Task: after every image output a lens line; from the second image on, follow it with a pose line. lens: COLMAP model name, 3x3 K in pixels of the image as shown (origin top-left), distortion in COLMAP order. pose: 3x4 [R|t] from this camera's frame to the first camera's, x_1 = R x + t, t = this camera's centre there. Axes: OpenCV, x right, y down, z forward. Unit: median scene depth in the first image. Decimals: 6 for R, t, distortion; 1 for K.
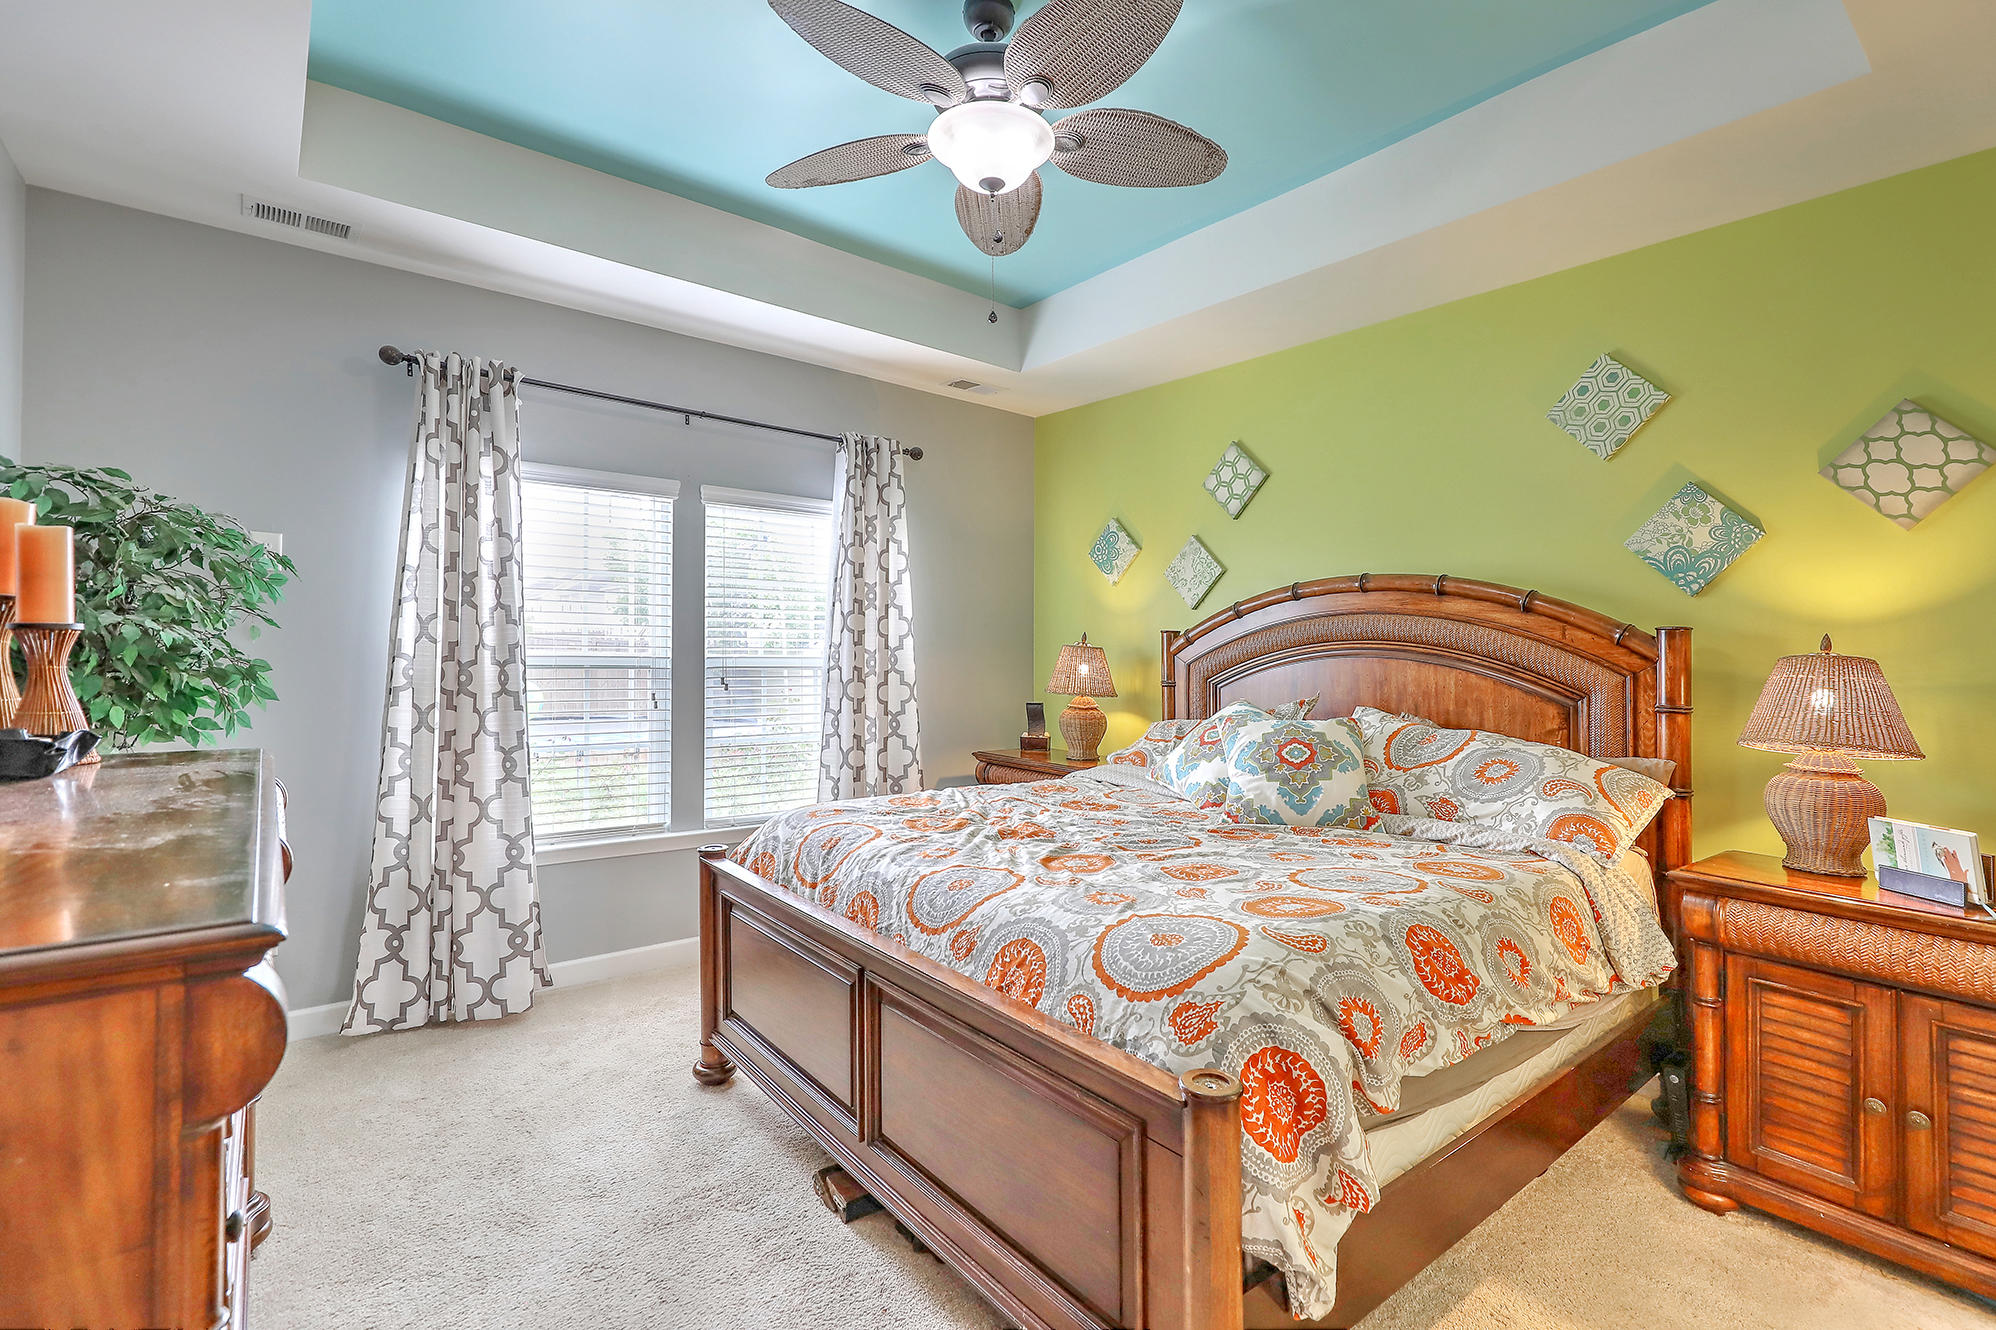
lens RADIAL K [[896.5, 0, 1010.9], [0, 896.5, 654.4], [0, 0, 1]] dist [-0.000834, -0.000424]
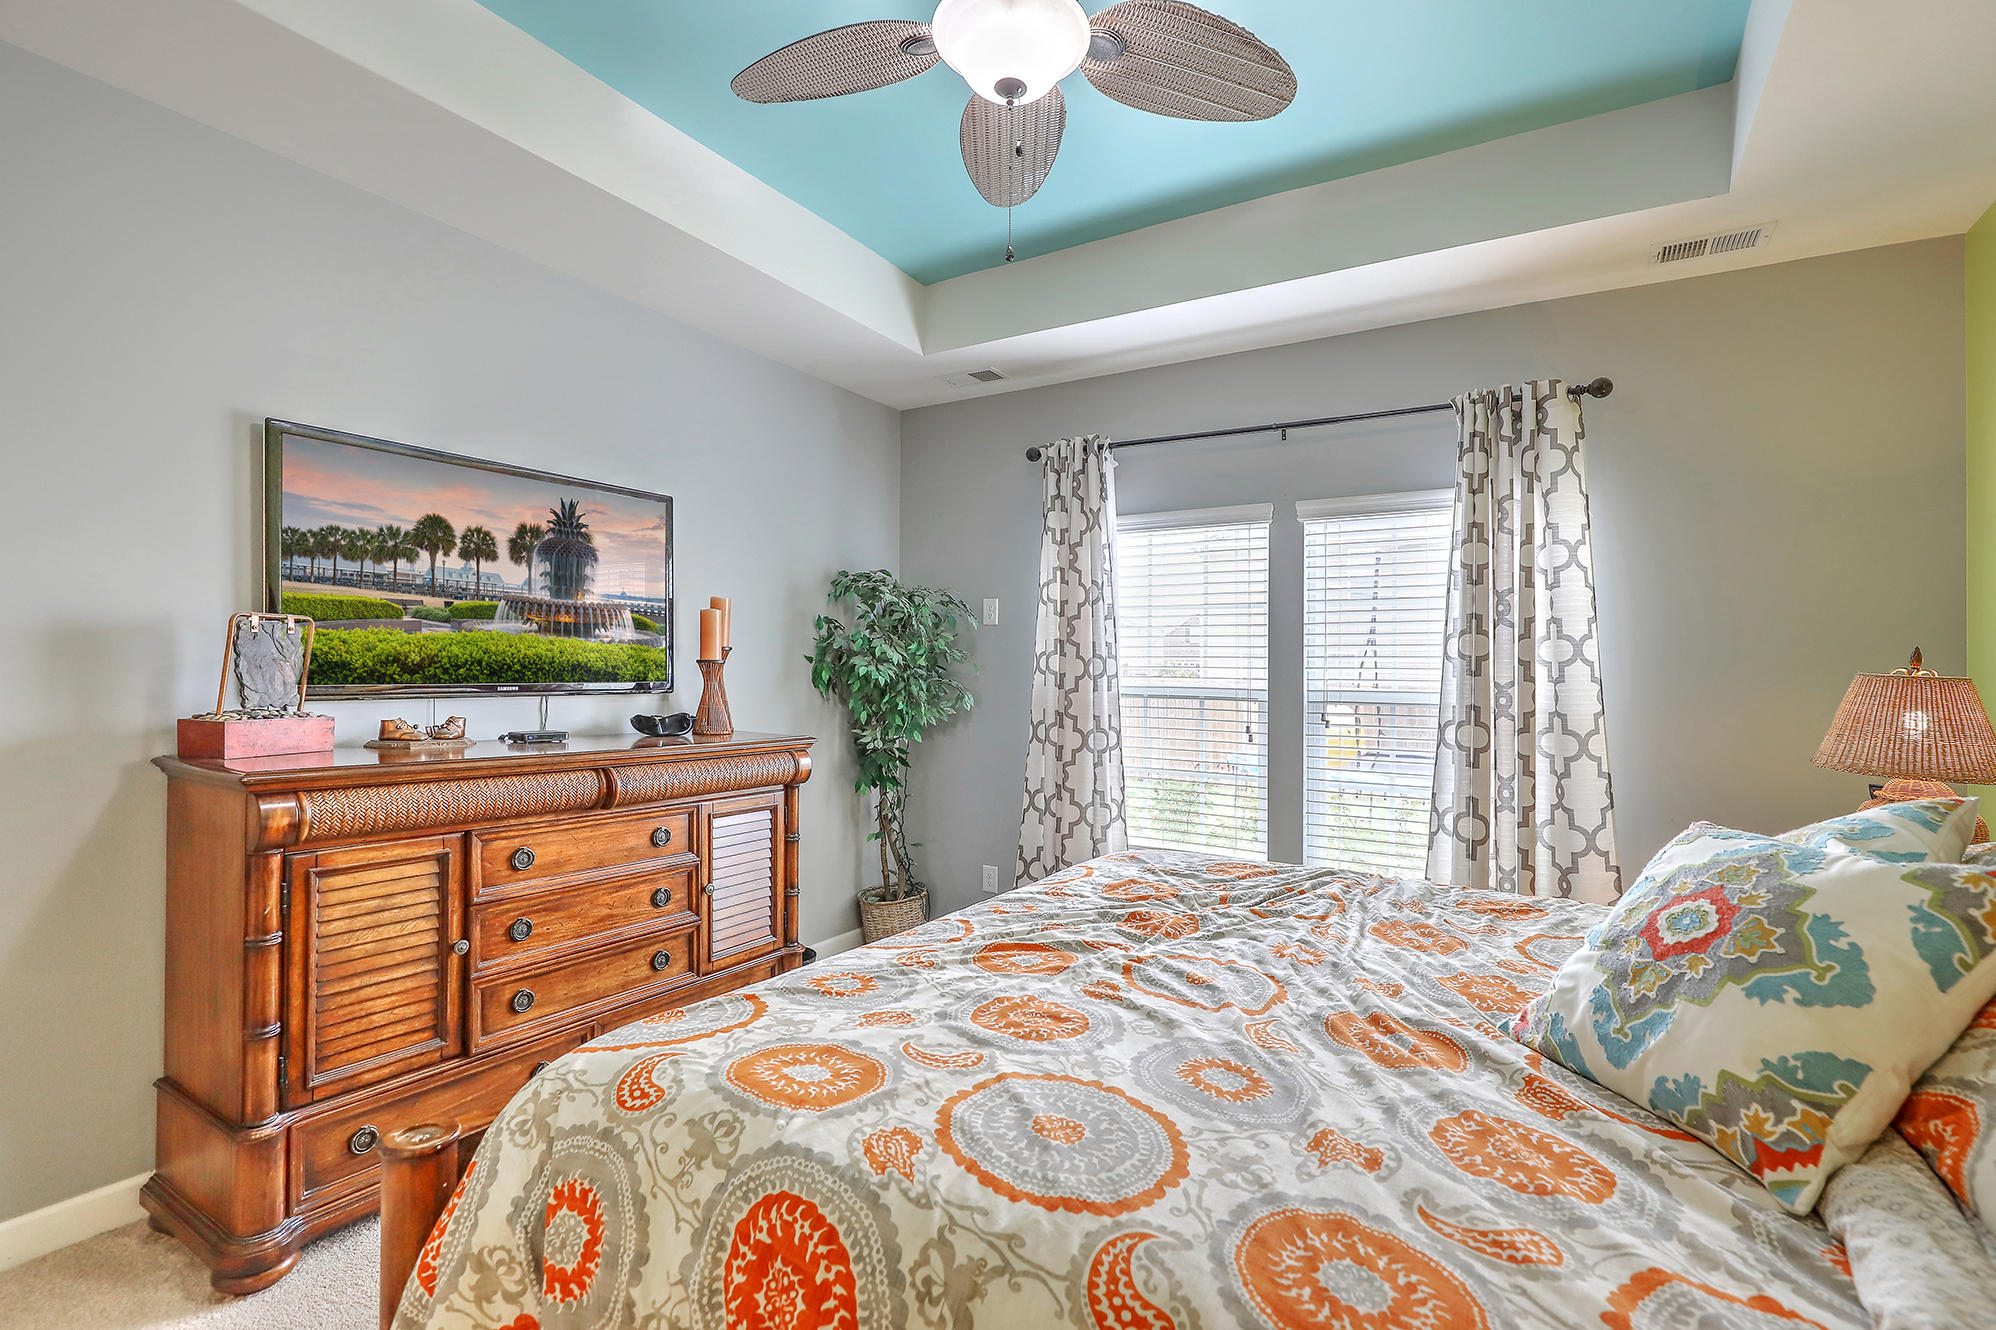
lens RADIAL K [[902.3, 0, 1001.4], [0, 902.3, 696.9], [0, 0, 1]] dist [0.000111, 0.000016]
pose [[0.341100, 0.017595, -0.939862, 0.429985], [-0.014517, 0.999804, 0.013449, 0.002271], [0.939915, 0.009057, 0.341289, 0.410075]]
